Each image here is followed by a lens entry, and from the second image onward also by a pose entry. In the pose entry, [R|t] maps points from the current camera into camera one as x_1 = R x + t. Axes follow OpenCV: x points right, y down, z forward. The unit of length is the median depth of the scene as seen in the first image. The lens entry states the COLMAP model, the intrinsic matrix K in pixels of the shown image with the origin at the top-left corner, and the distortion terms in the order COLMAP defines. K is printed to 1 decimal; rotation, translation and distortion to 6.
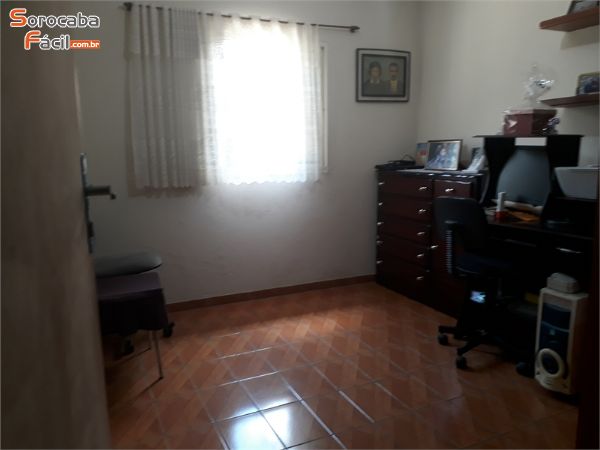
lens RADIAL K [[477.1, 0, 302.6], [0, 477.1, 228.0], [0, 0, 1]] dist [0.066597, -0.101243]
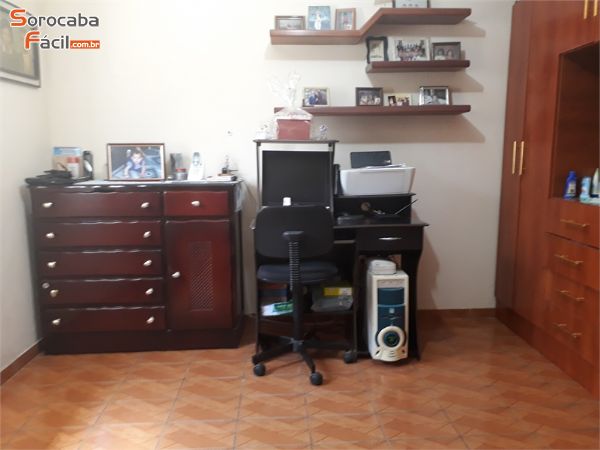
lens RADIAL K [[477.1, 0, 302.1], [0, 477.1, 222.3], [0, 0, 1]] dist [0.066597, -0.101243]
pose [[0.358031, -0.121480, 0.925773, -0.495451], [0.158137, 0.985066, 0.068103, -0.086160], [-0.920221, 0.122016, 0.371895, 0.627923]]
